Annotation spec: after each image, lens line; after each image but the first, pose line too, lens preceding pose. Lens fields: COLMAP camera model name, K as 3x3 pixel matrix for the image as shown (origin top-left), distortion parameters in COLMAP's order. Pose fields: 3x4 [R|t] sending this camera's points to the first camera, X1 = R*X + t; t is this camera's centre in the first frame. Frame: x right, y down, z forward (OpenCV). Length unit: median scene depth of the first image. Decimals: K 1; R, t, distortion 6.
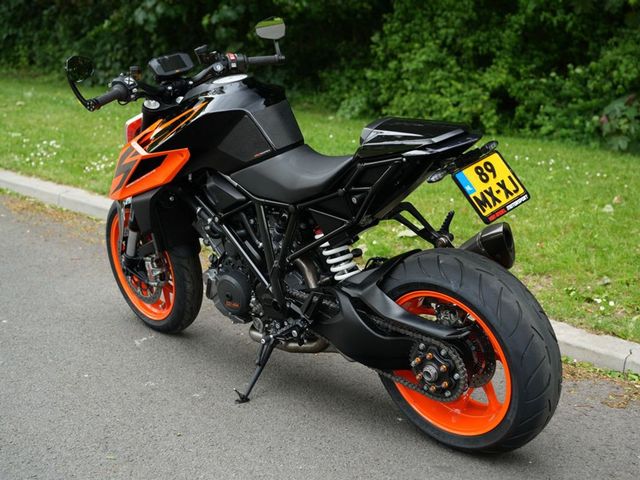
lens RADIAL K [[1006.7, 0, 320.0], [0, 1006.7, 240.0], [0, 0, 1]] dist [-0.082233, 0.915696]
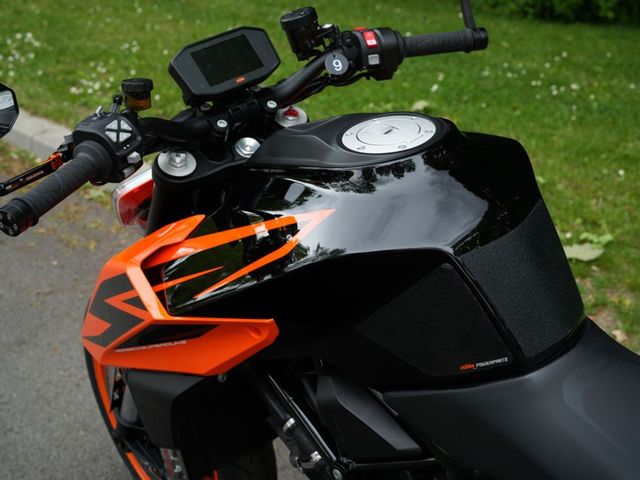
lens RADIAL K [[1006.7, 0, 320.0], [0, 1006.7, 240.0], [0, 0, 1]] dist [-0.082233, 0.915696]
pose [[0.999508, 0.030163, -0.008648, -0.093735], [-0.028377, 0.986530, 0.161102, -0.152842], [0.013391, -0.160777, 0.986900, 0.529945]]
